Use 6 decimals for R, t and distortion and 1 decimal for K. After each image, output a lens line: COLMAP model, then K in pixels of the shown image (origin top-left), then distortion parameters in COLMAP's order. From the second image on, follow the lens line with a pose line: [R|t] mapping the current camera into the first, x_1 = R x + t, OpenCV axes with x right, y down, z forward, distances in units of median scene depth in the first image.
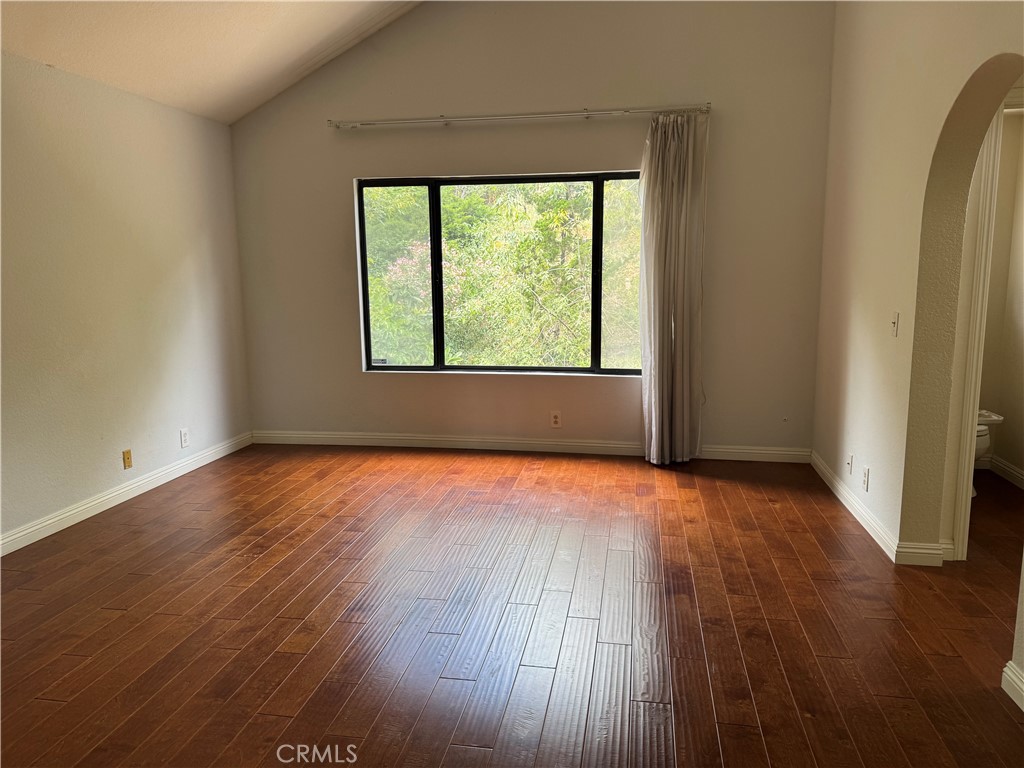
lens RADIAL K [[722.4, 0, 515.6], [0, 722.4, 384.3], [0, 0, 1]] dist [0.070588, -0.075854]
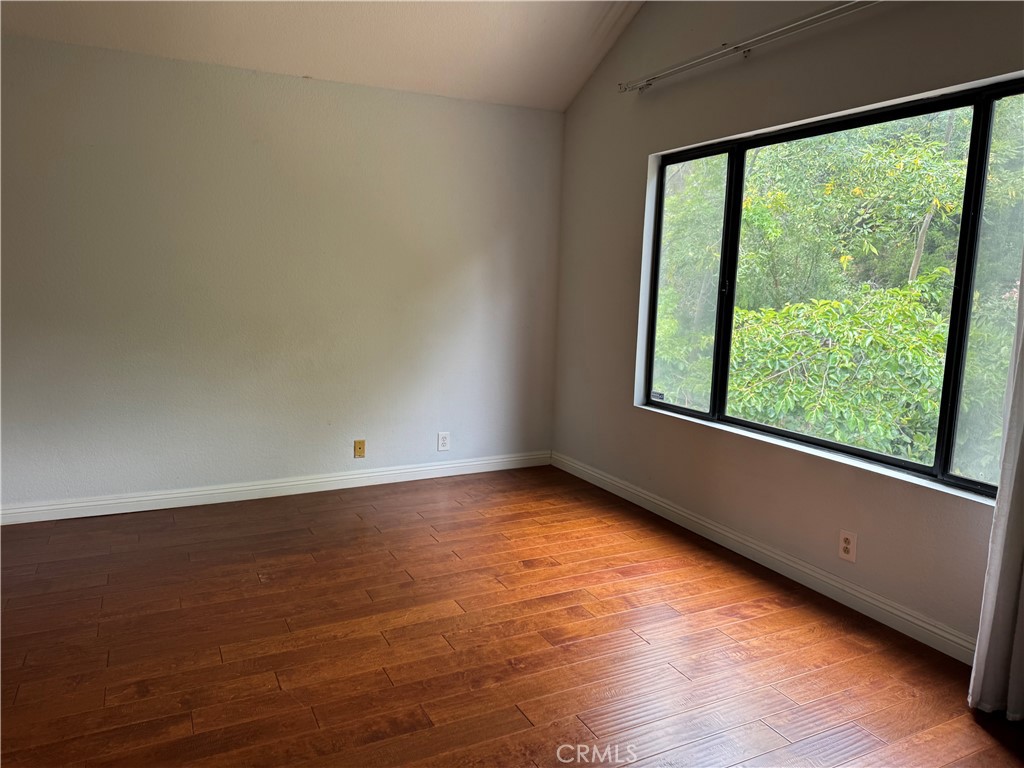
lens RADIAL K [[722.4, 0, 510.9], [0, 722.4, 379.7], [0, 0, 1]] dist [0.070588, -0.075854]
pose [[0.593318, 0.134477, -0.793656, 0.349966], [-0.152361, 0.986886, 0.053317, -0.071702], [0.790418, 0.089288, 0.606026, 0.465668]]
